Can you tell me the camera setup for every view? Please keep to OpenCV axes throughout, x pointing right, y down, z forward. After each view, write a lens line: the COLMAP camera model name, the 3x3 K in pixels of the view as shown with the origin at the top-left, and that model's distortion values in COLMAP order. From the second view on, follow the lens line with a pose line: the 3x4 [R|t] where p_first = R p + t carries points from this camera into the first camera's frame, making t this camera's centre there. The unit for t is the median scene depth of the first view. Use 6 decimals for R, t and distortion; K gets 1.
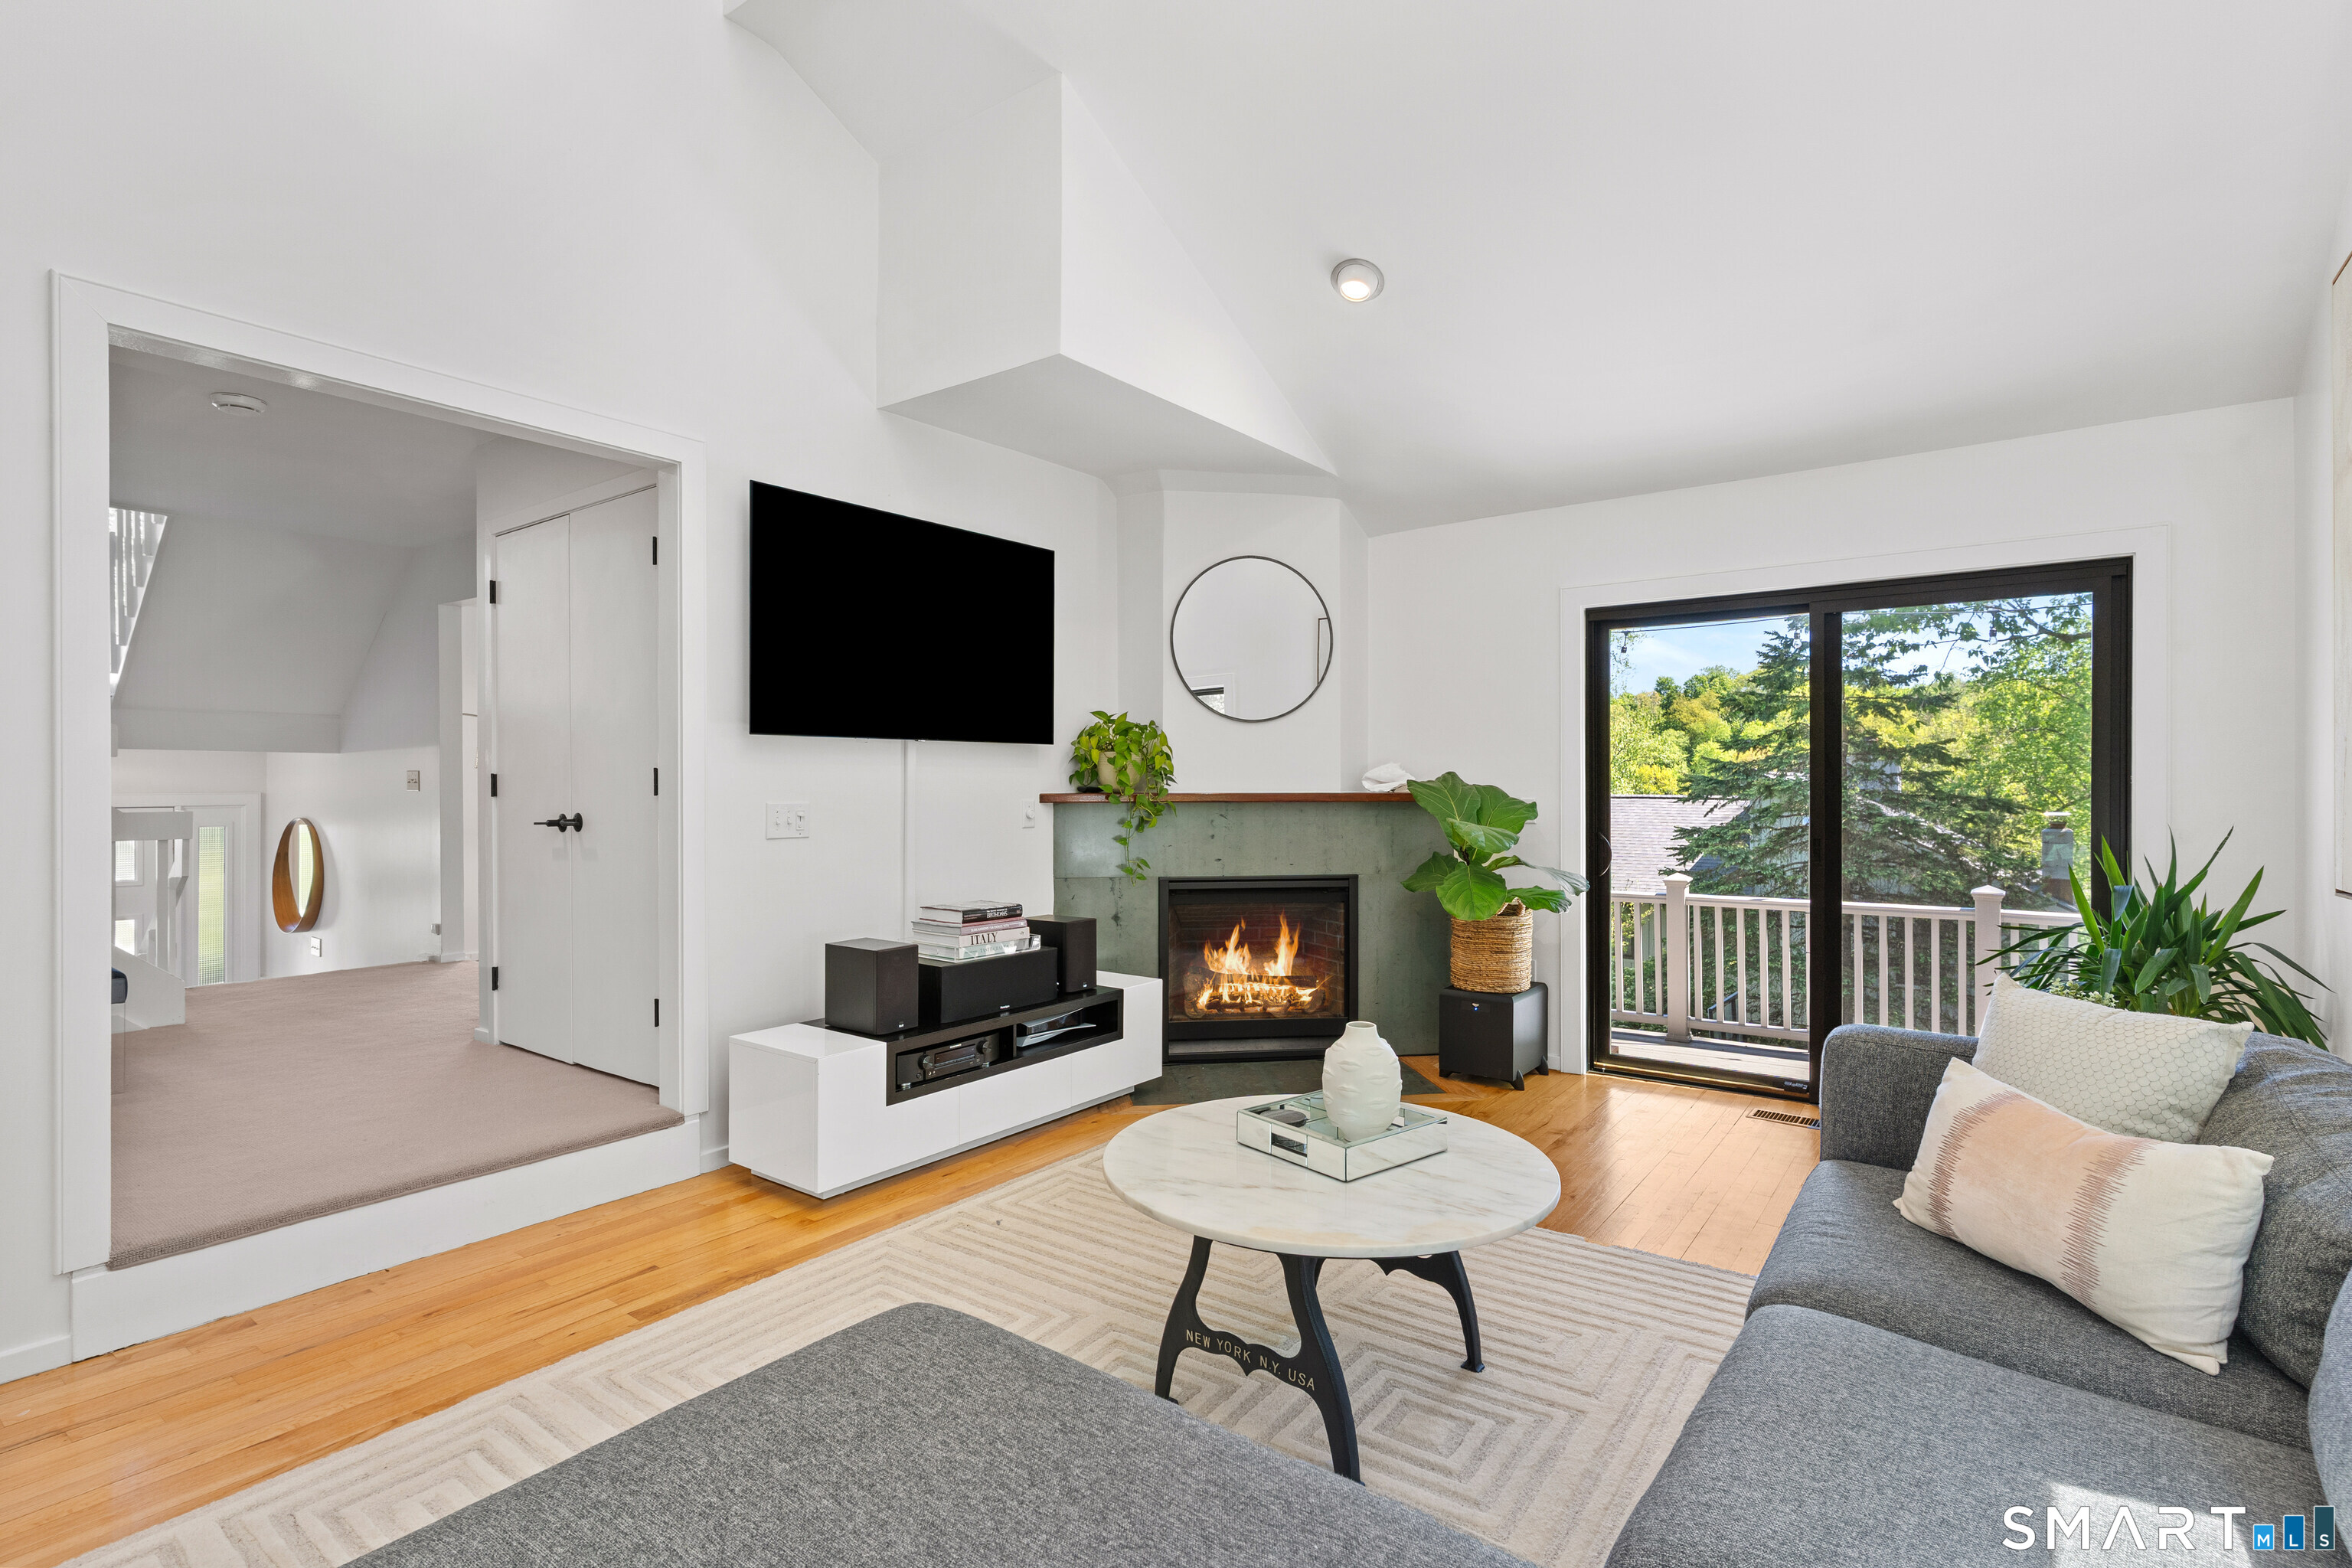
lens RADIAL K [[1130.7, 0, 1161.3], [0, 1130.7, 783.3], [0, 0, 1]] dist [0.008668, -0.000996]
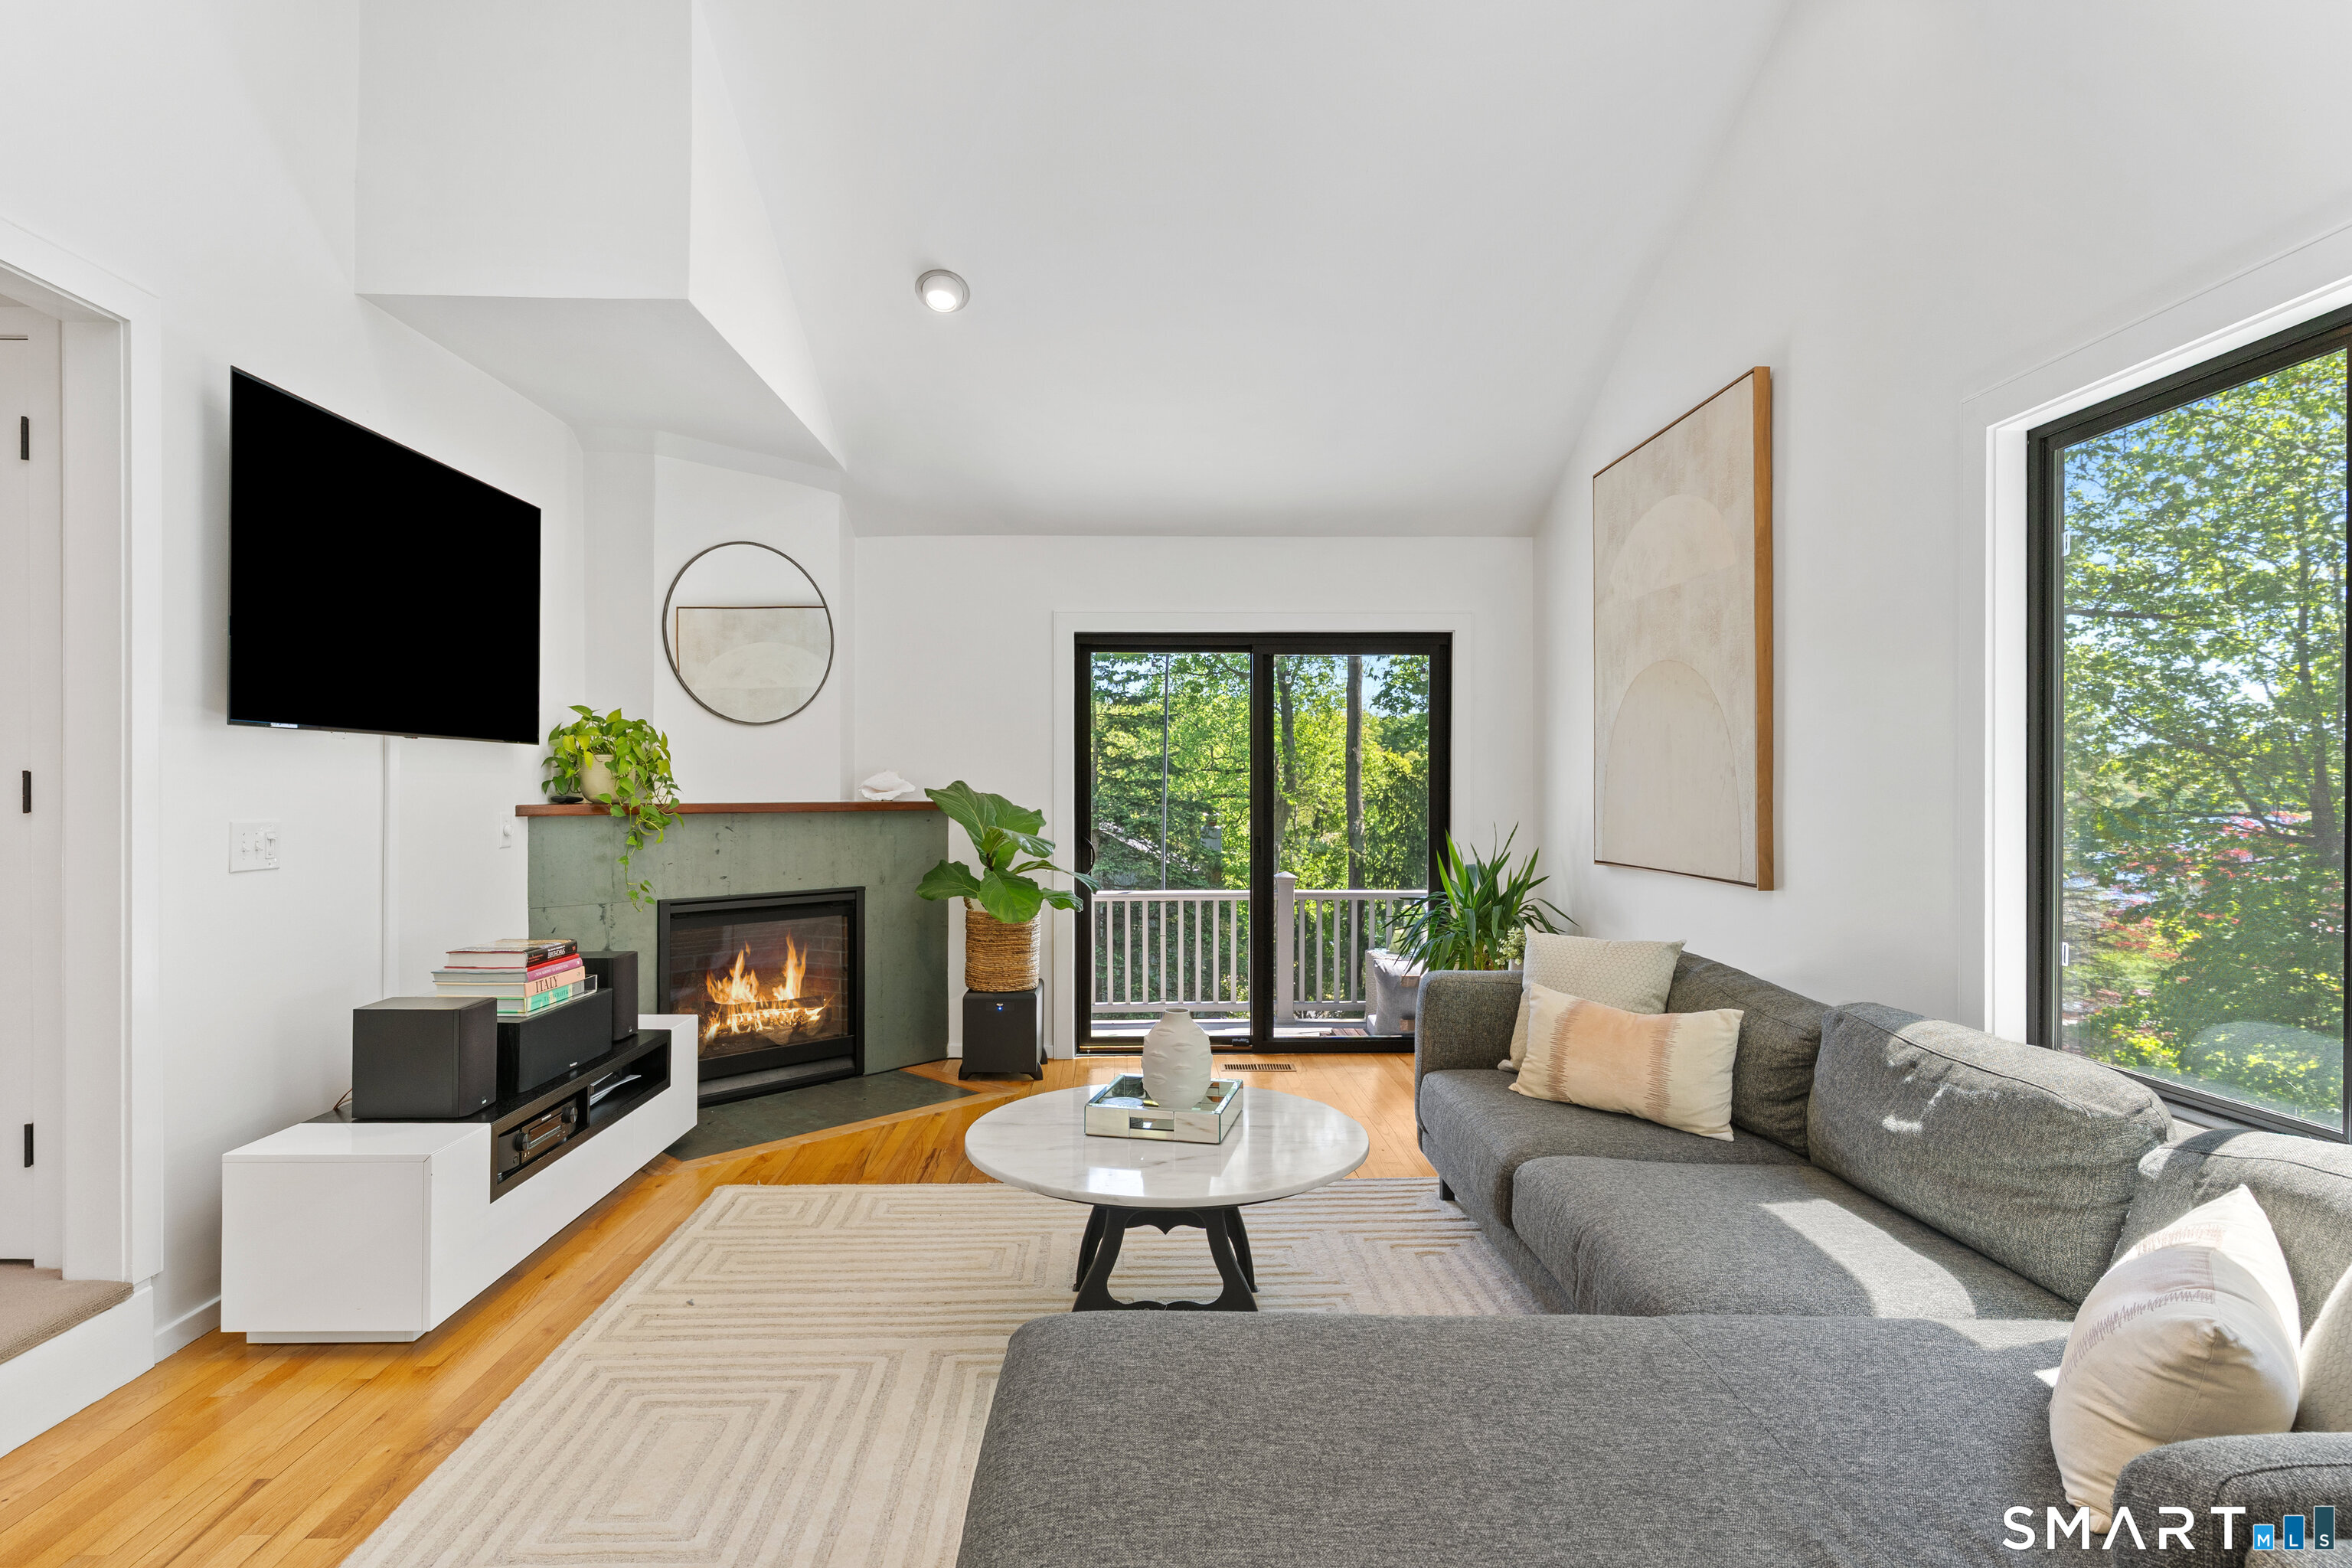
lens RADIAL K [[1209.9, 0, 1160.1], [0, 1209.9, 785.2], [0, 0, 1]] dist [0.006145, -0.000211]
pose [[0.781629, 0.003687, 0.623732, -0.326081], [-0.002602, 0.999993, -0.002650, -0.004414], [-0.623738, 0.000449, 0.781634, 0.038780]]
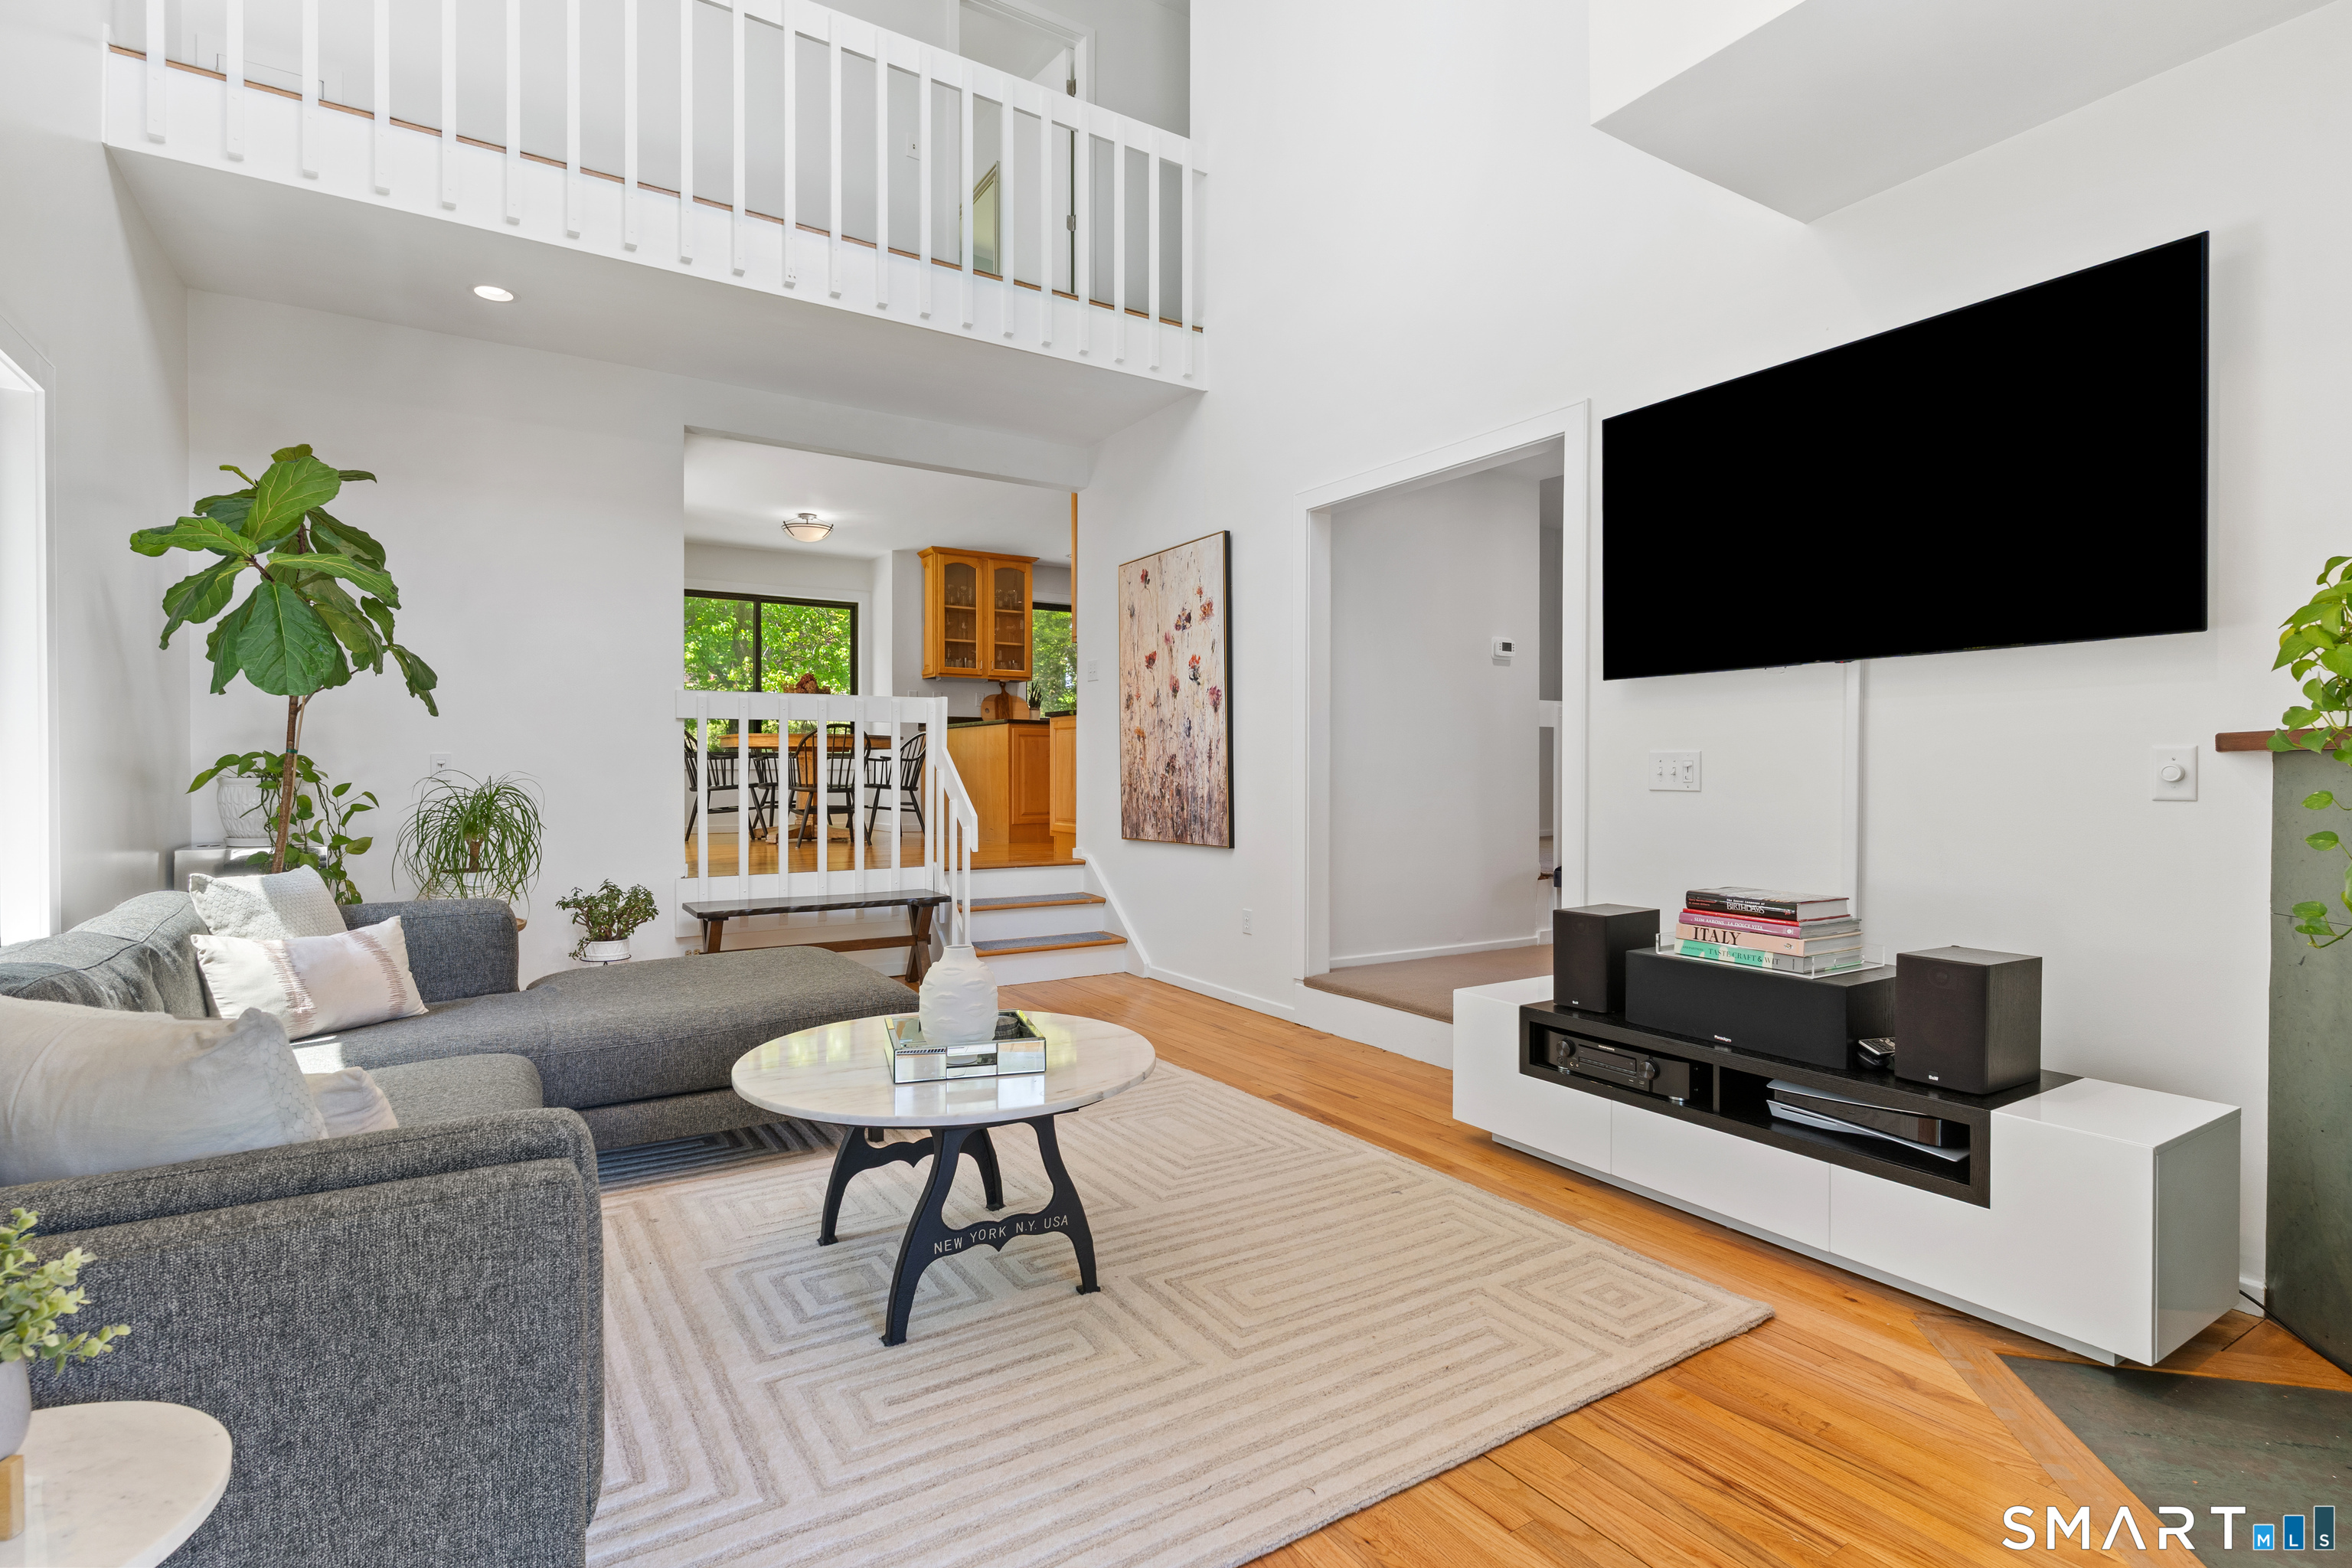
lens RADIAL K [[1130.7, 0, 1167.7], [0, 1130.7, 774.4], [0, 0, 1]] dist [0.008668, -0.000996]
pose [[-0.352931, 0.002090, -0.935647, 0.583150], [-0.004563, 0.999982, 0.003955, 0.030944], [0.935638, 0.005665, -0.352915, 0.848068]]
